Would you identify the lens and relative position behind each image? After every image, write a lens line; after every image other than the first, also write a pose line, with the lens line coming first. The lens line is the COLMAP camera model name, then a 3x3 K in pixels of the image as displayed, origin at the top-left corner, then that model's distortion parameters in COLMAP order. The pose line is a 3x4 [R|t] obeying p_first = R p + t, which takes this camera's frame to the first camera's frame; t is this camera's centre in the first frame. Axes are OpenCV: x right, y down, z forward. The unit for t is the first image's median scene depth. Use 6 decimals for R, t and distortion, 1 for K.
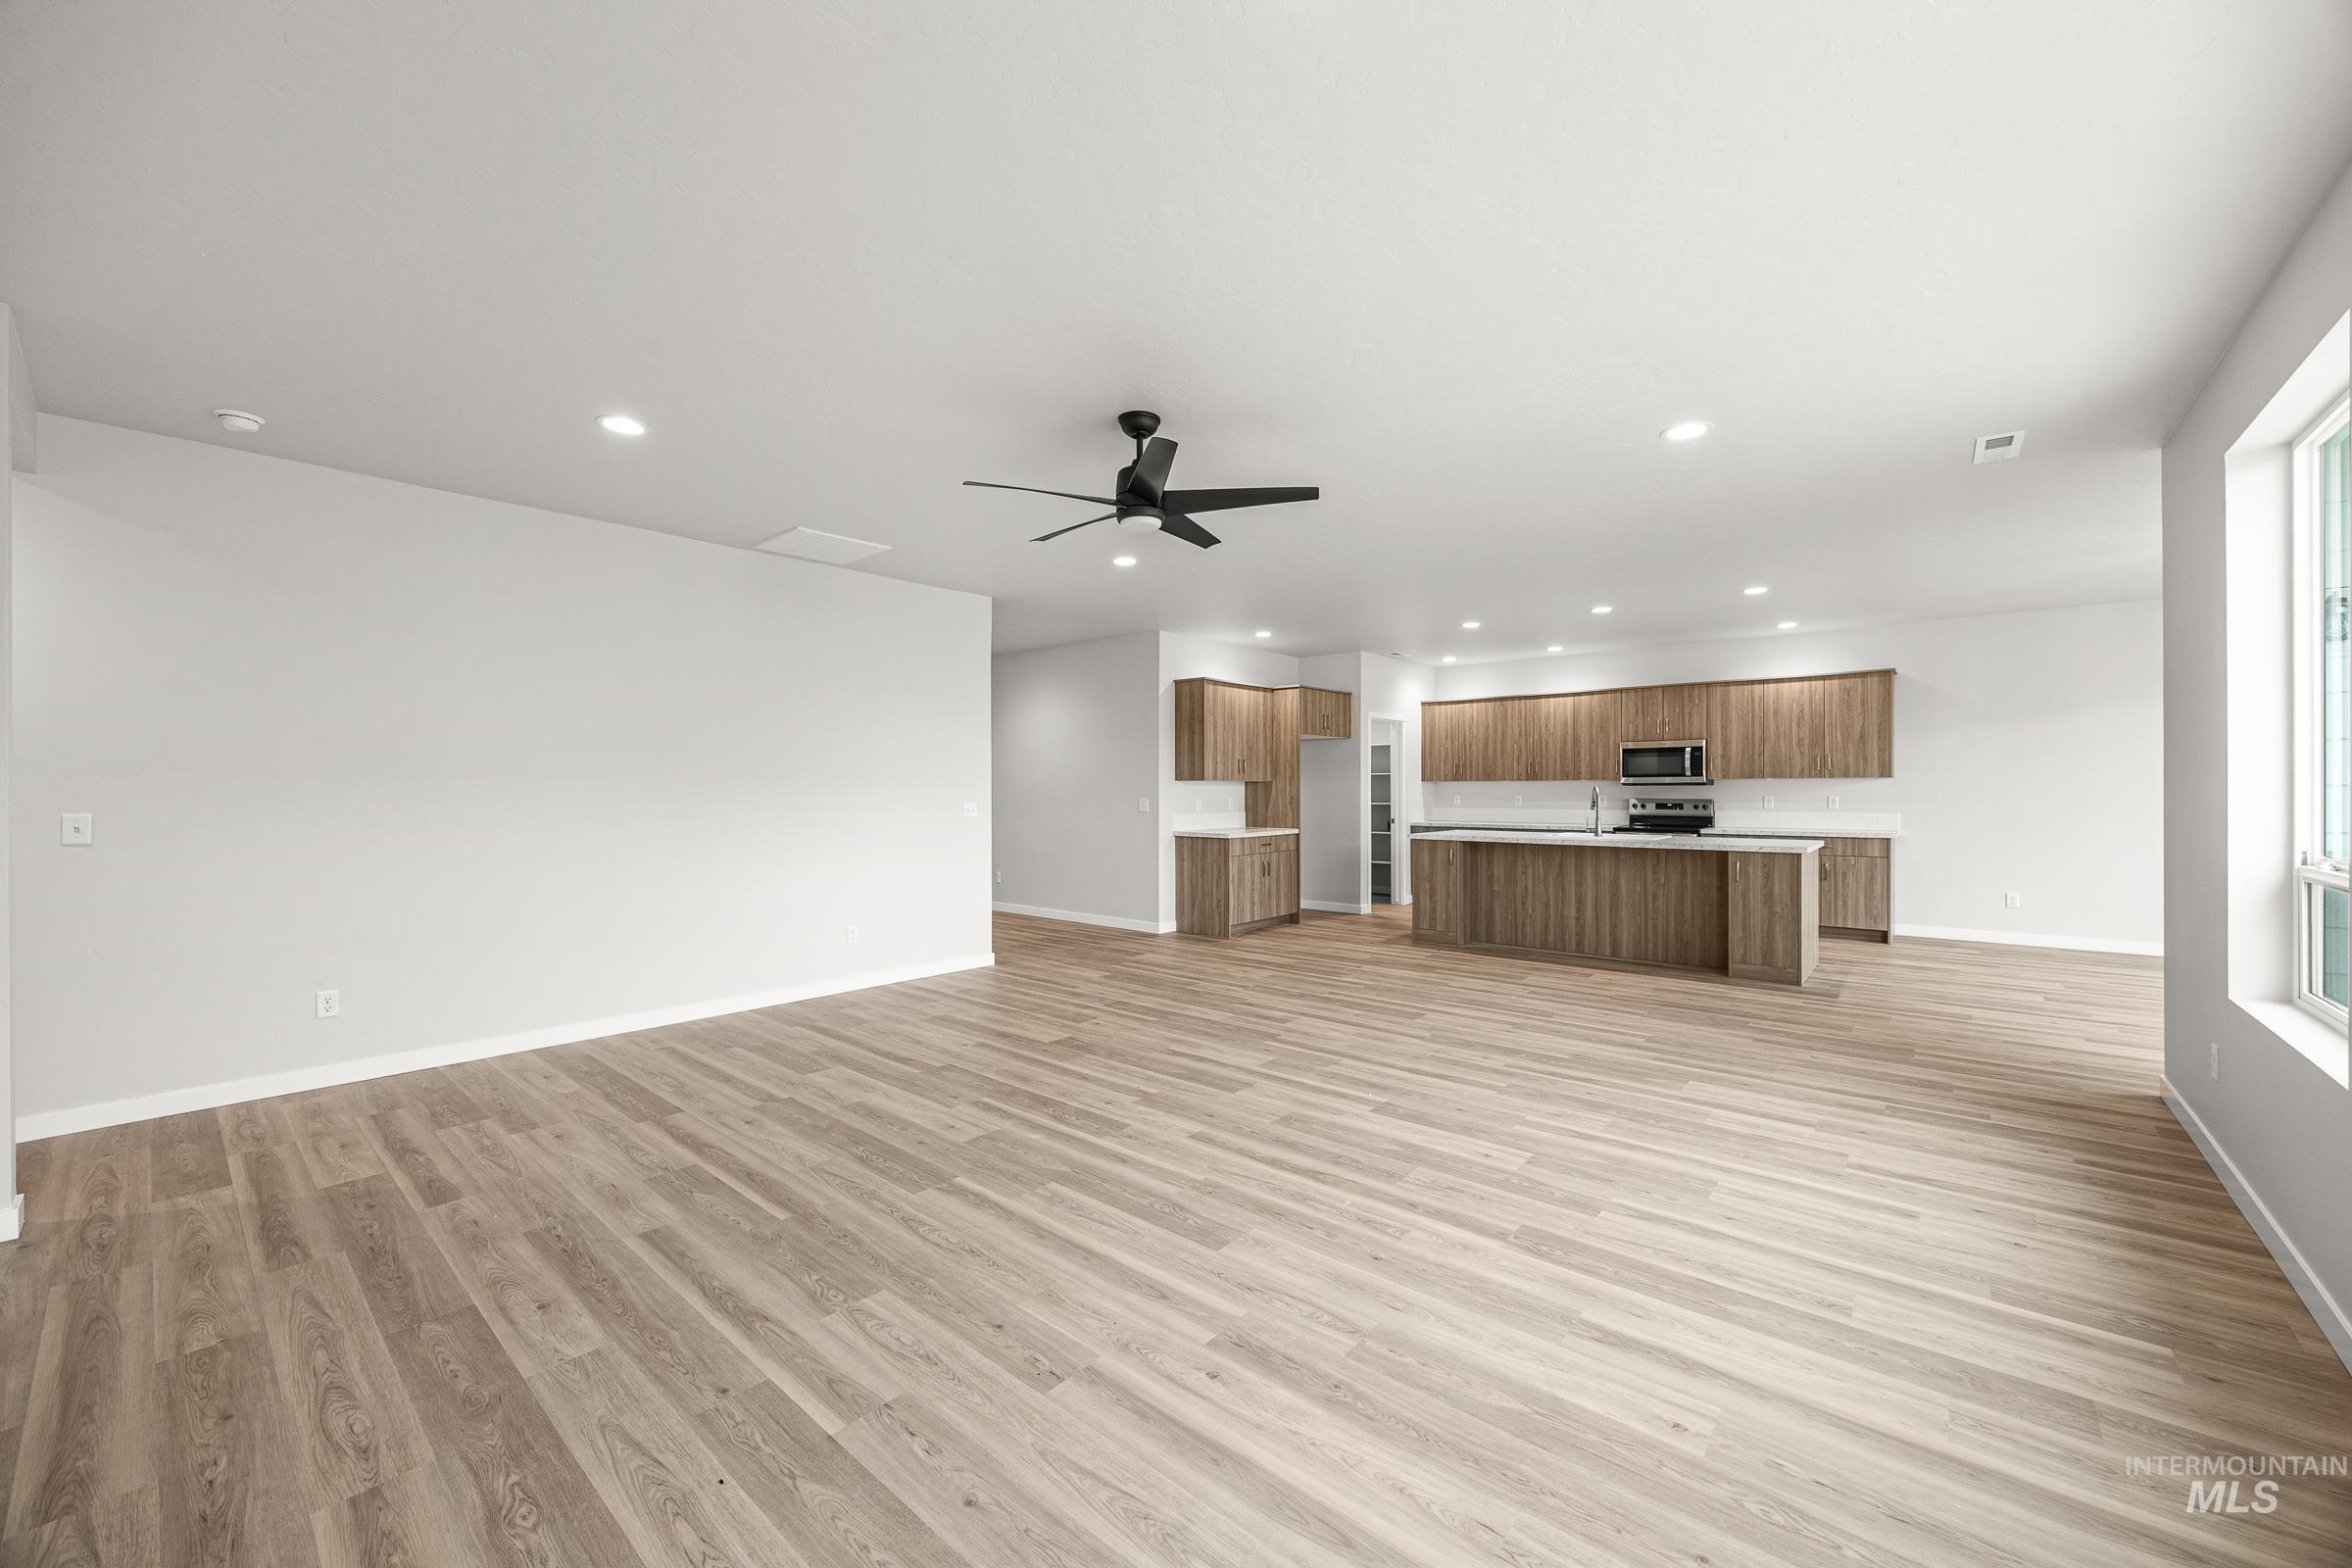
lens RADIAL K [[897.3, 0, 1176.0], [0, 897.3, 784.0], [0, 0, 1]] dist [-0.001315, 0.000074]
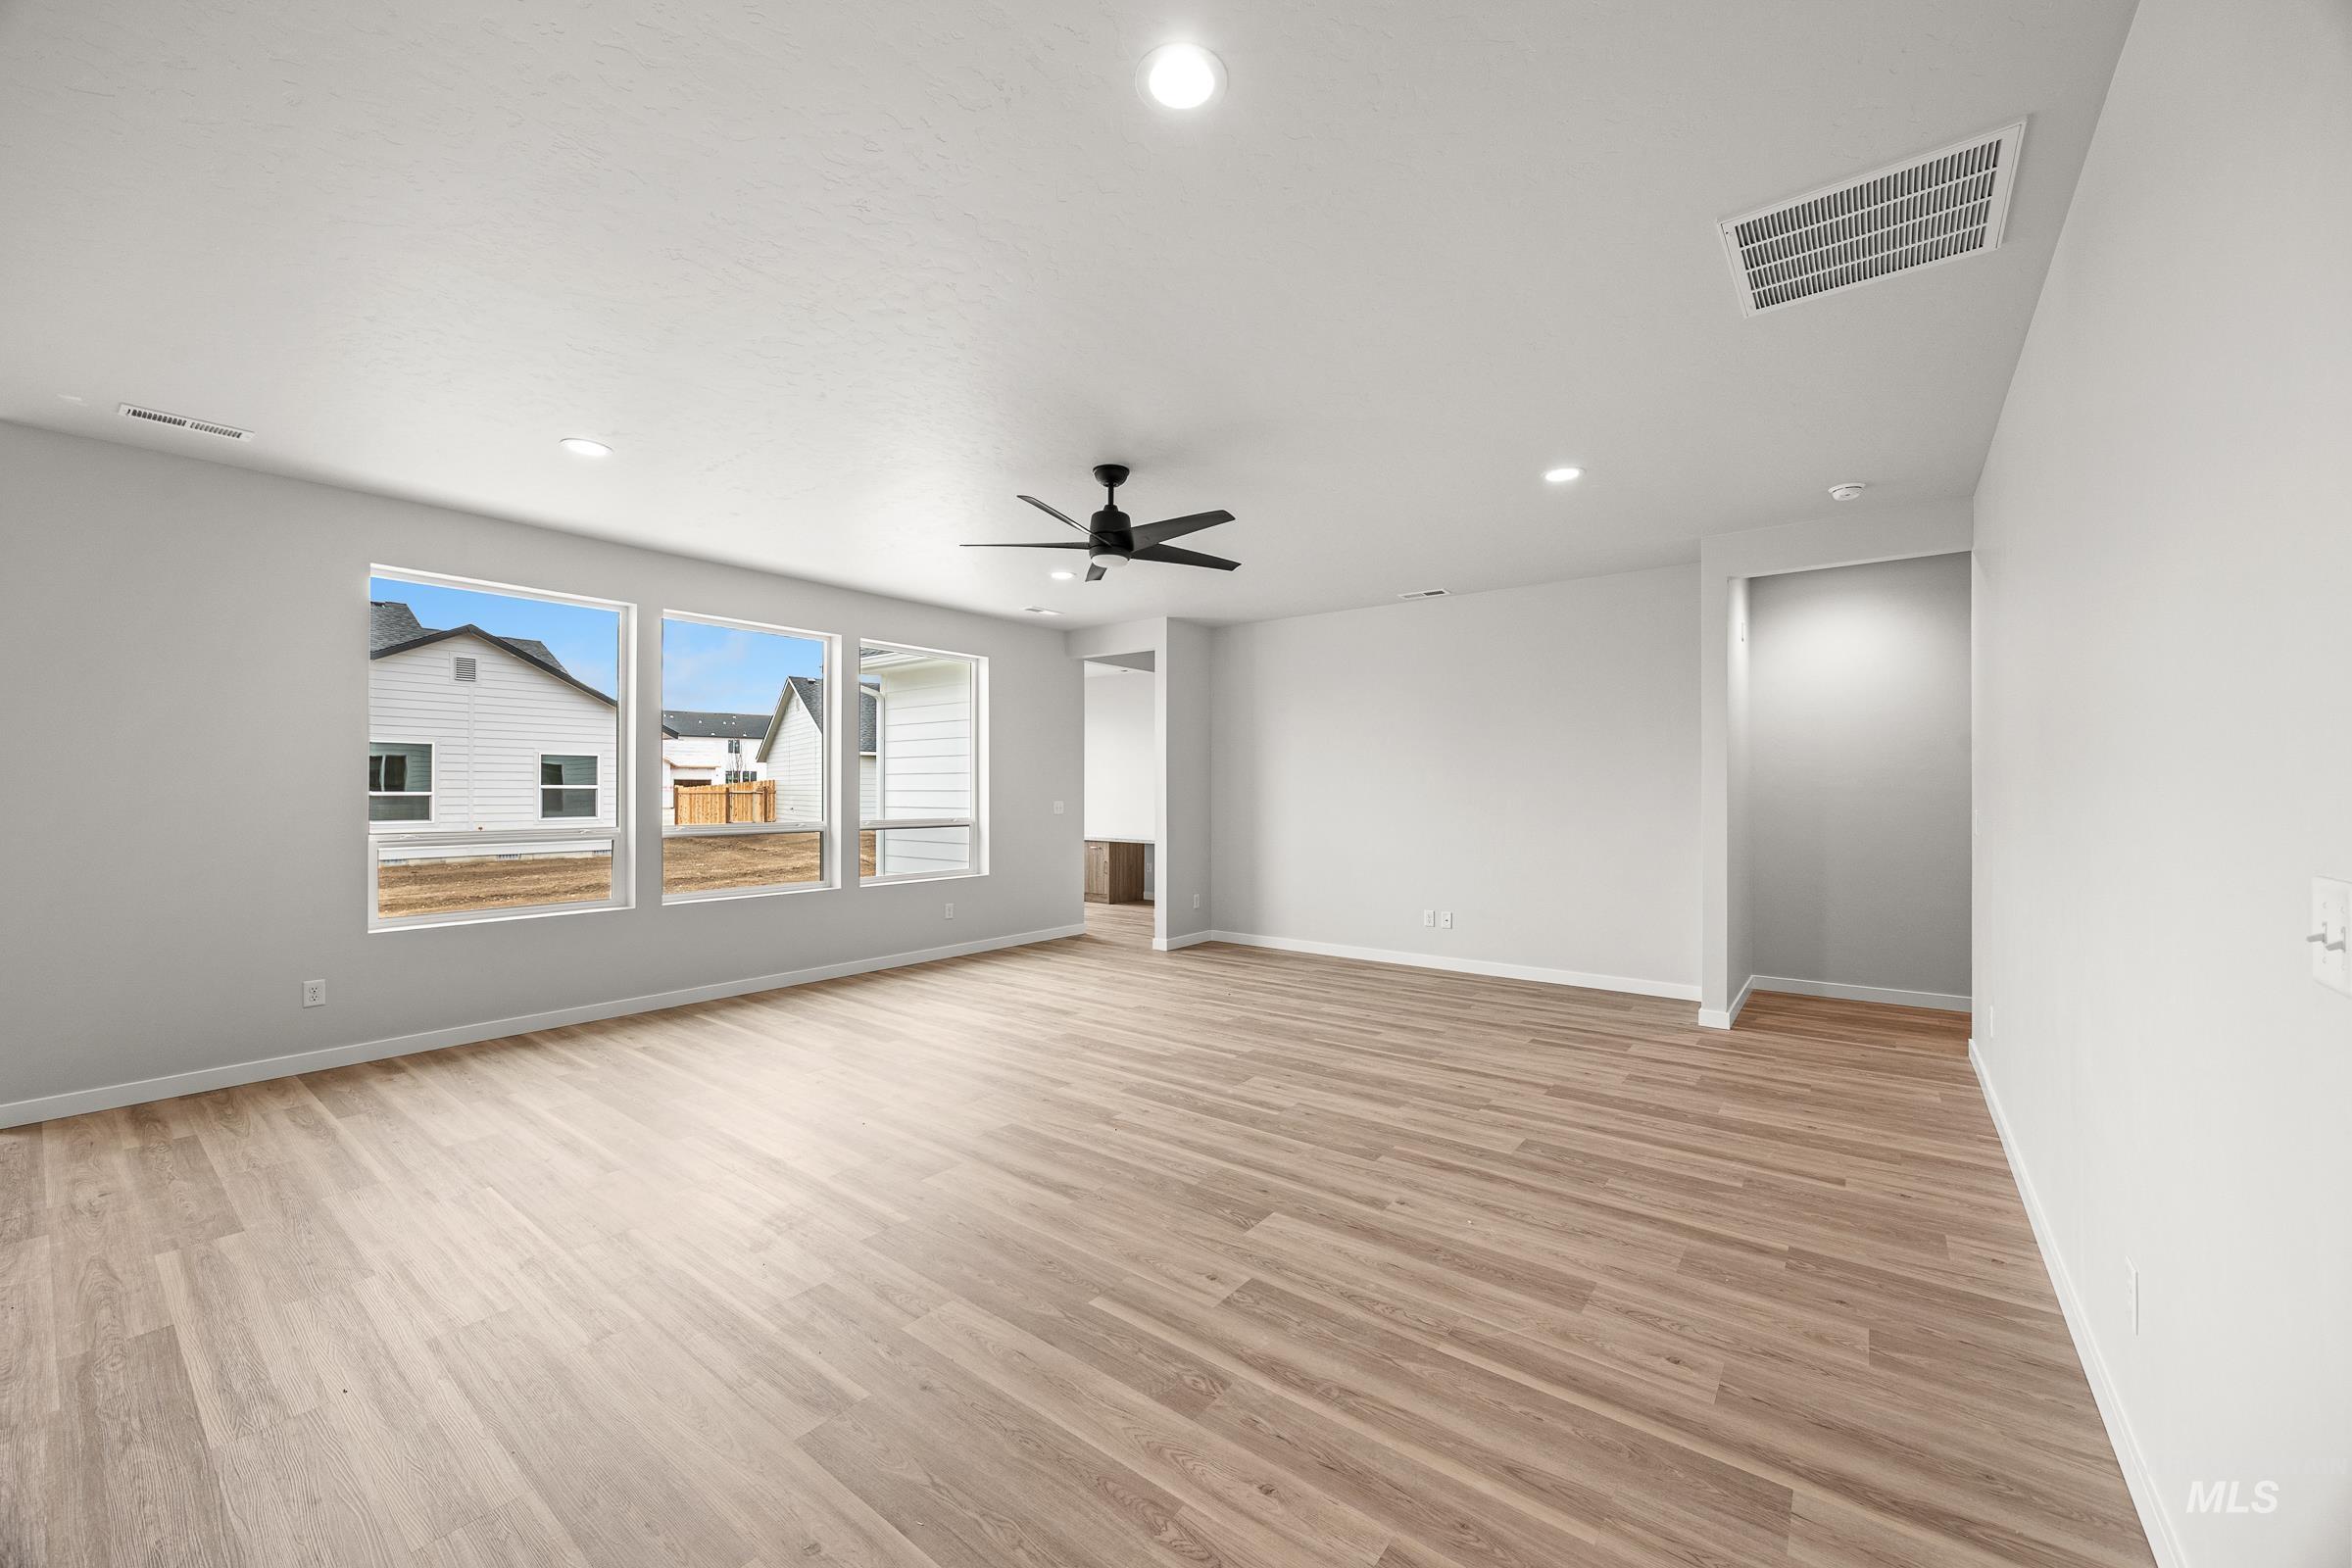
lens RADIAL K [[897.3, 0, 1176.0], [0, 897.3, 784.0], [0, 0, 1]] dist [-0.001315, 0.000074]
pose [[-0.998623, 0.001552, -0.052439, -0.053671], [0.002204, 0.999921, -0.012384, 0.009574], [0.052415, -0.012482, -0.998547, 1.842042]]
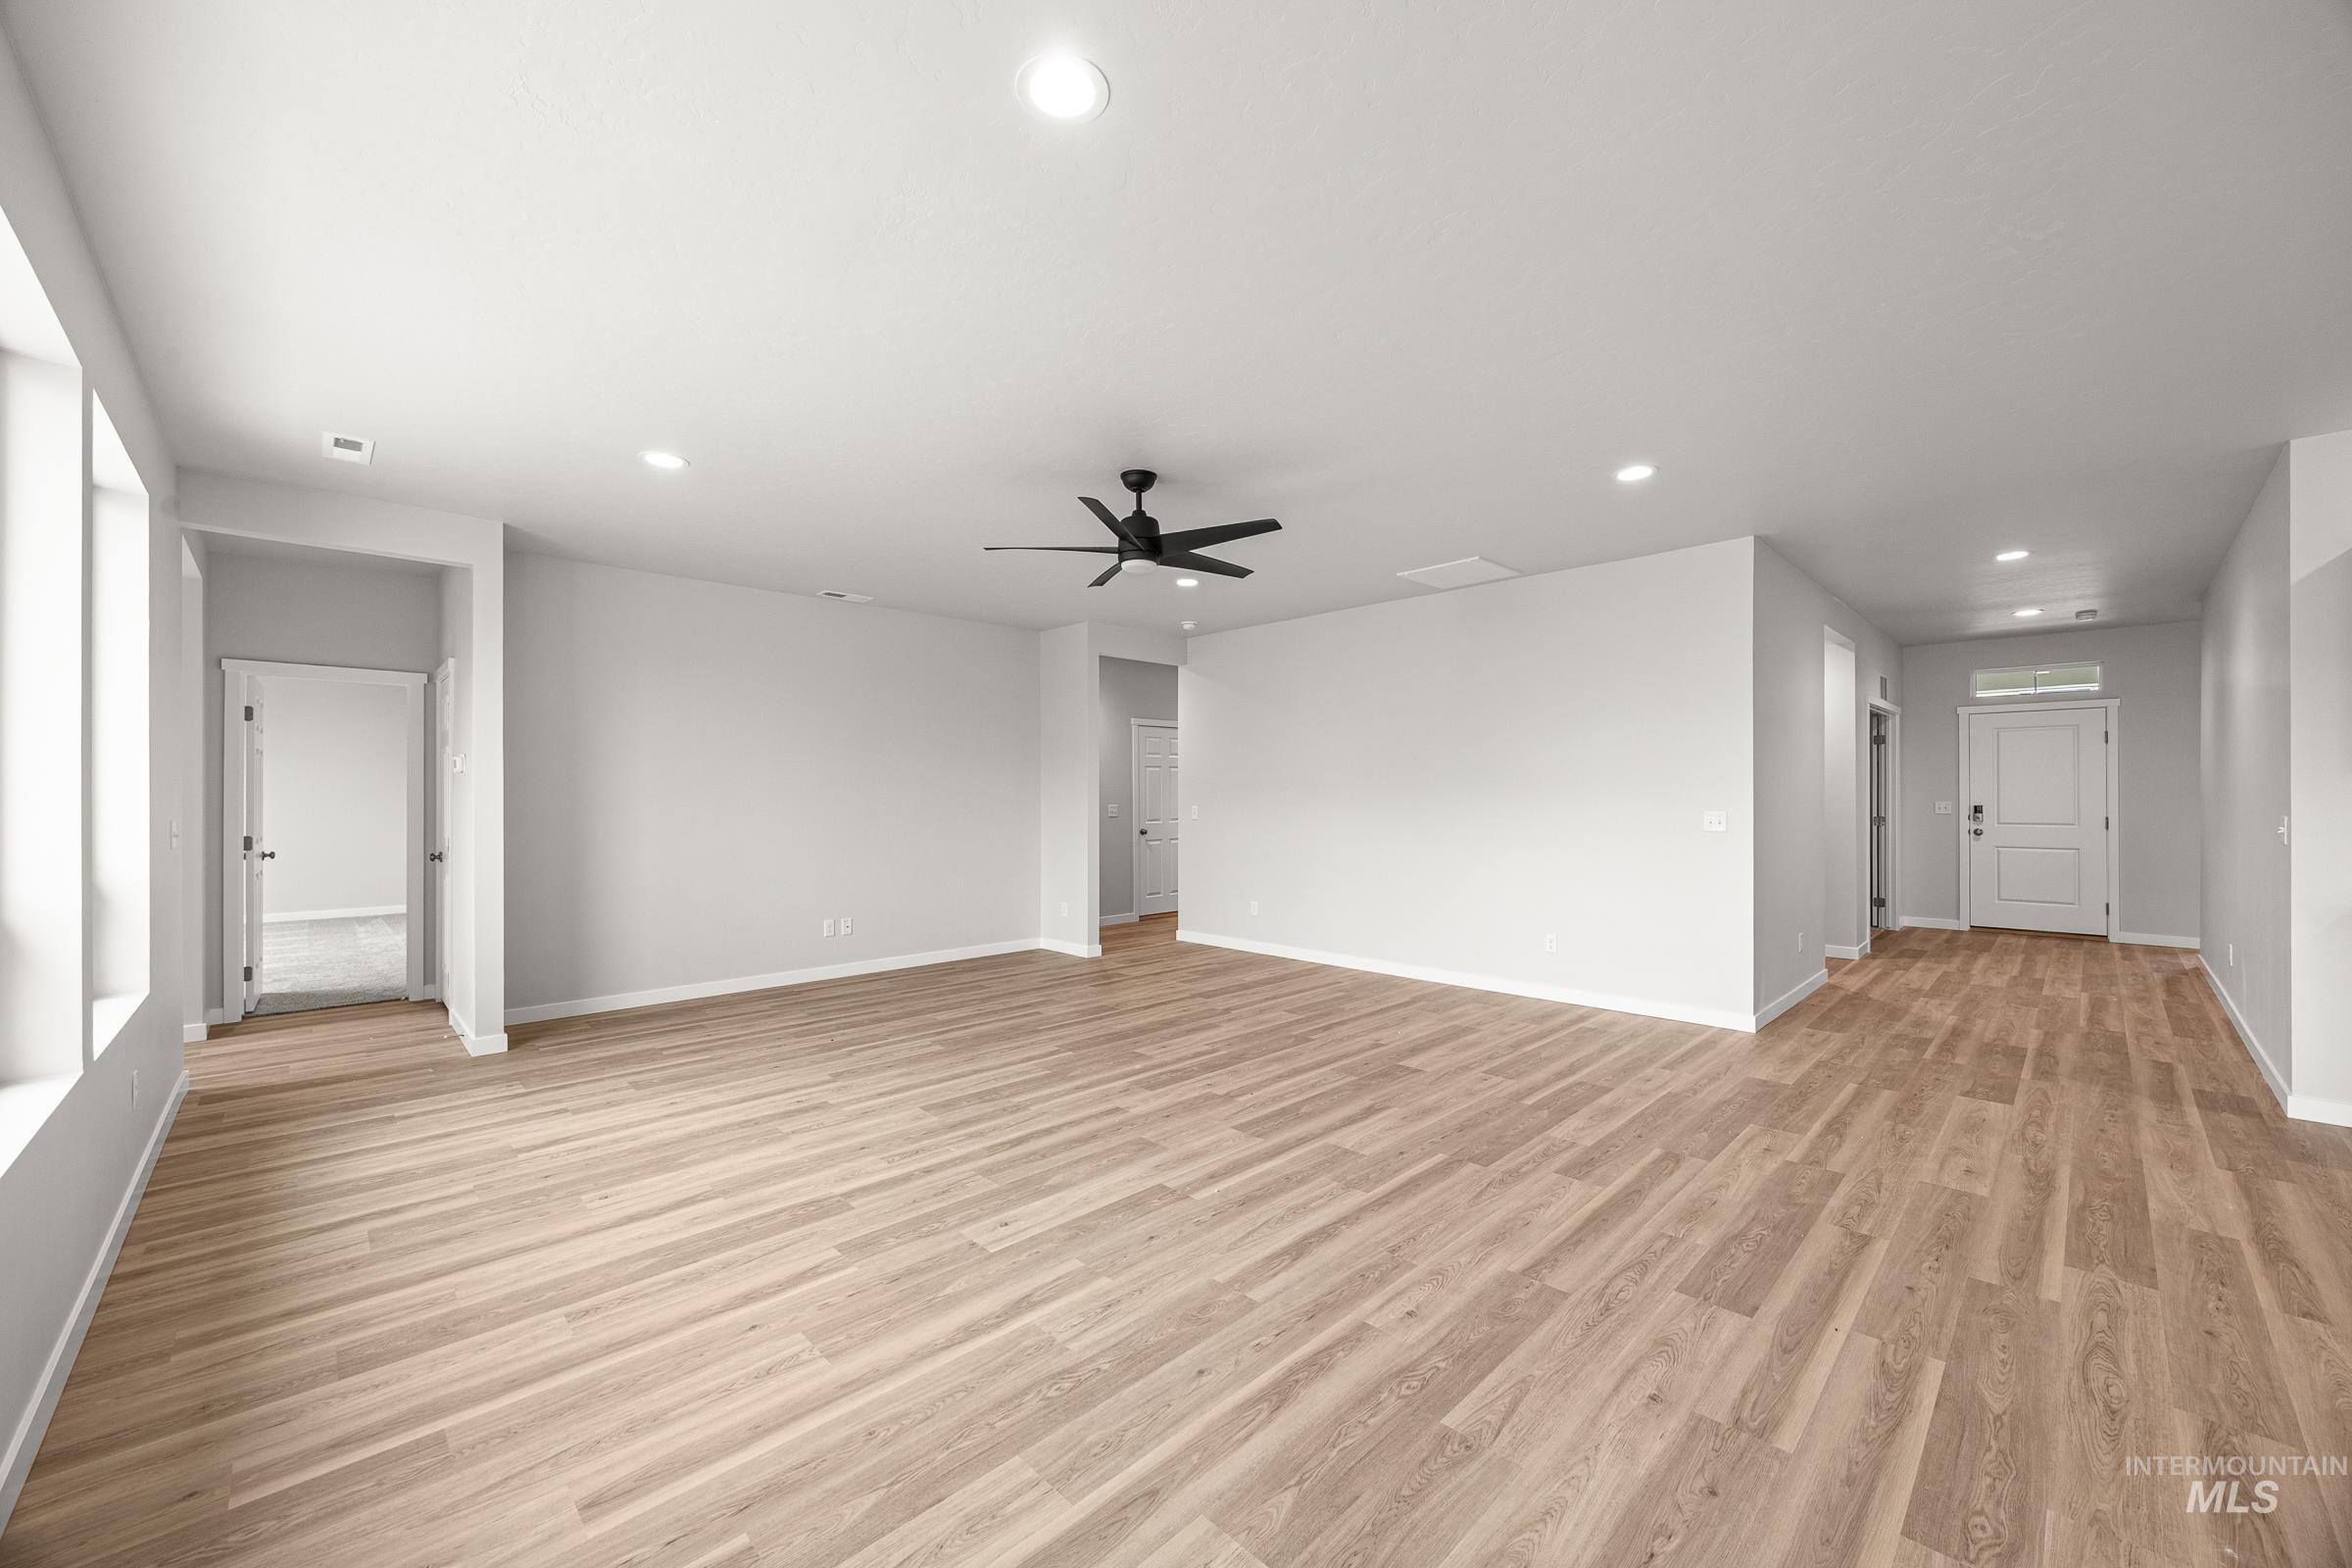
lens RADIAL K [[900.1, 0, 1182.7], [0, 900.1, 795.6], [0, 0, 1]] dist [-0.004056, -0.000130]
pose [[-0.081284, 0.001173, -0.996690, 0.941893], [0.008156, 0.999967, 0.000512, 0.003943], [0.996658, -0.008088, -0.081291, 0.983888]]
